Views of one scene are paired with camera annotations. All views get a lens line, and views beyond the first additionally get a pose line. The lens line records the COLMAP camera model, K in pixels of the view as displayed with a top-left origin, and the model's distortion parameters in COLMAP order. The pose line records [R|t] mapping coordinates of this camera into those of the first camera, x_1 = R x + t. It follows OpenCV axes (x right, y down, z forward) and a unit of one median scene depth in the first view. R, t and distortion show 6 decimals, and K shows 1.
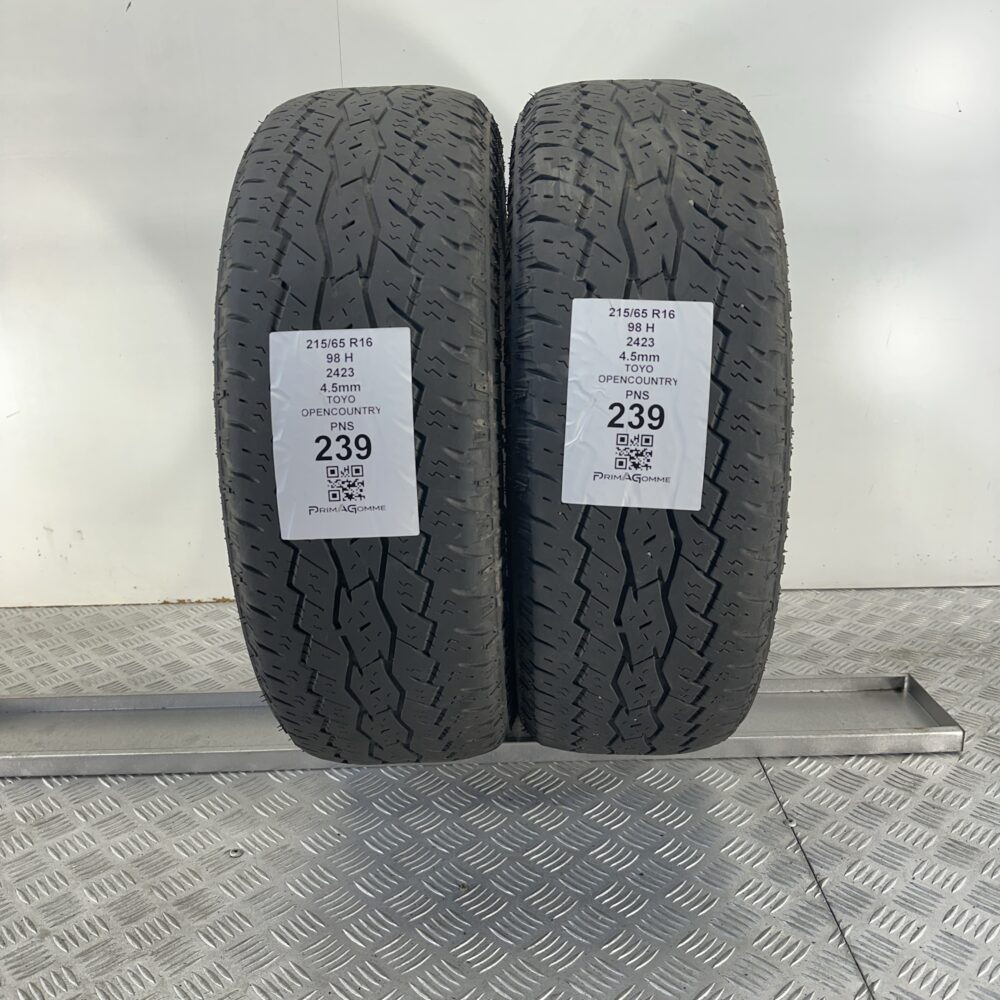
lens RADIAL K [[905.0, 0, 502.5], [0, 905.0, 509.5], [0, 0, 1]] dist [-0.000971, -0.006948]
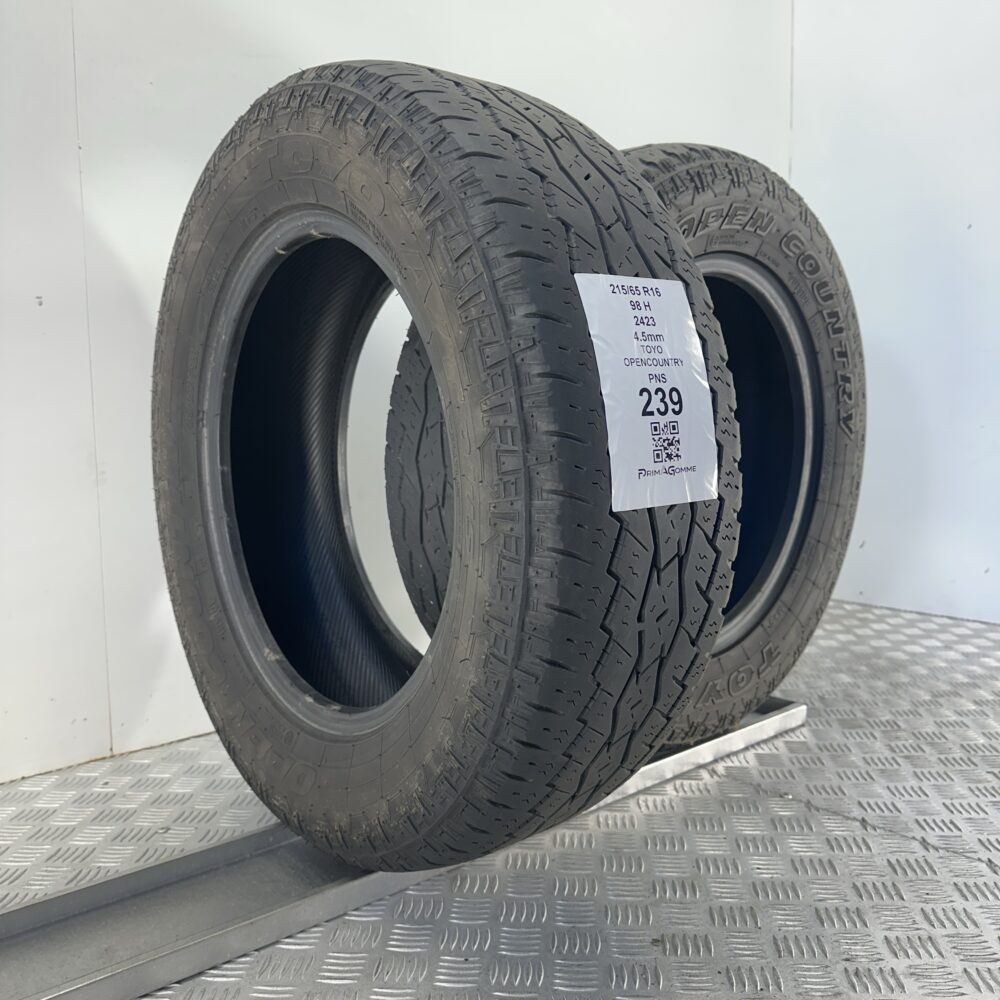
lens RADIAL K [[905.0, 0, 500.0], [0, 905.0, 498.7], [0, 0, 1]] dist [-0.000971, -0.006948]
pose [[0.791583, -0.057456, 0.608354, -0.850486], [0.170113, 0.976934, -0.129082, 0.113481], [-0.586905, 0.205668, 0.783098, 0.412544]]
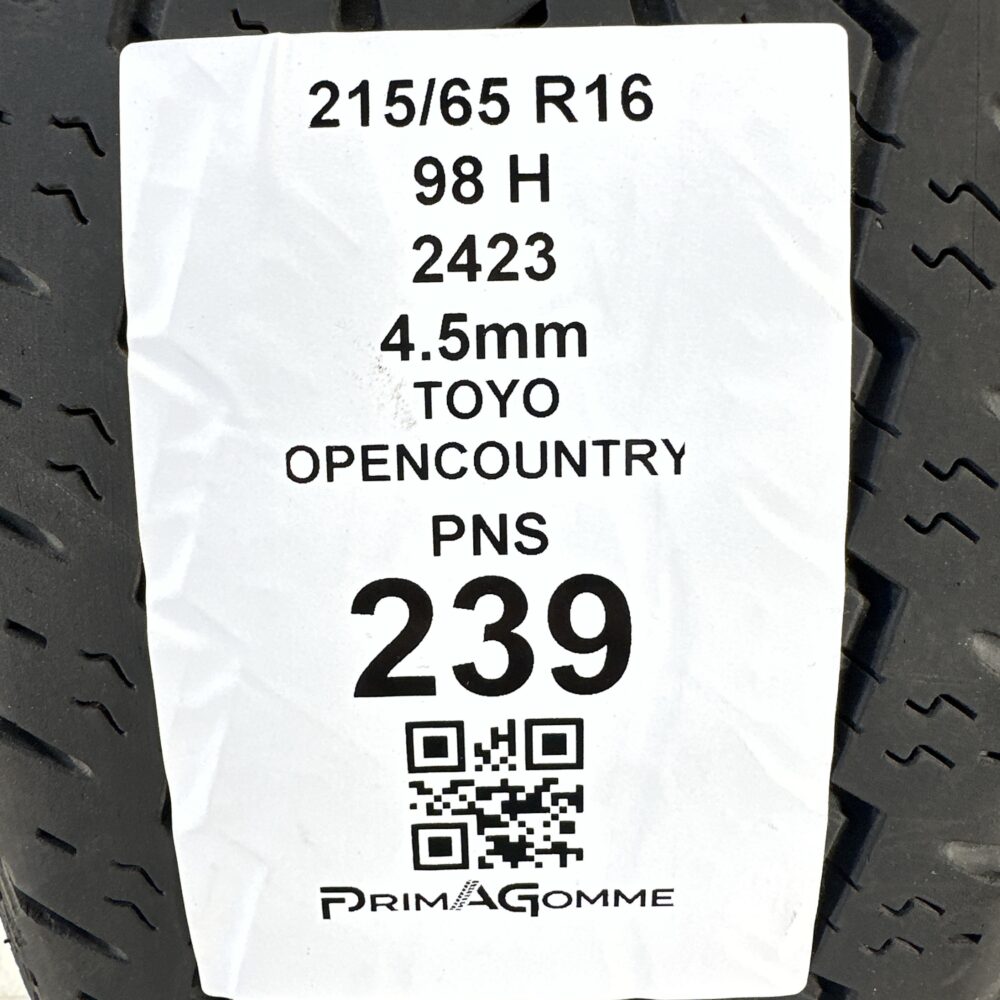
lens RADIAL K [[905.0, 0, 491.2], [0, 905.0, 499.4], [0, 0, 1]] dist [-0.000971, -0.006948]
pose [[0.999773, 0.018613, -0.010408, -0.174253], [-0.017509, 0.995070, 0.097620, -0.118664], [0.012174, -0.097415, 0.995169, 0.800830]]
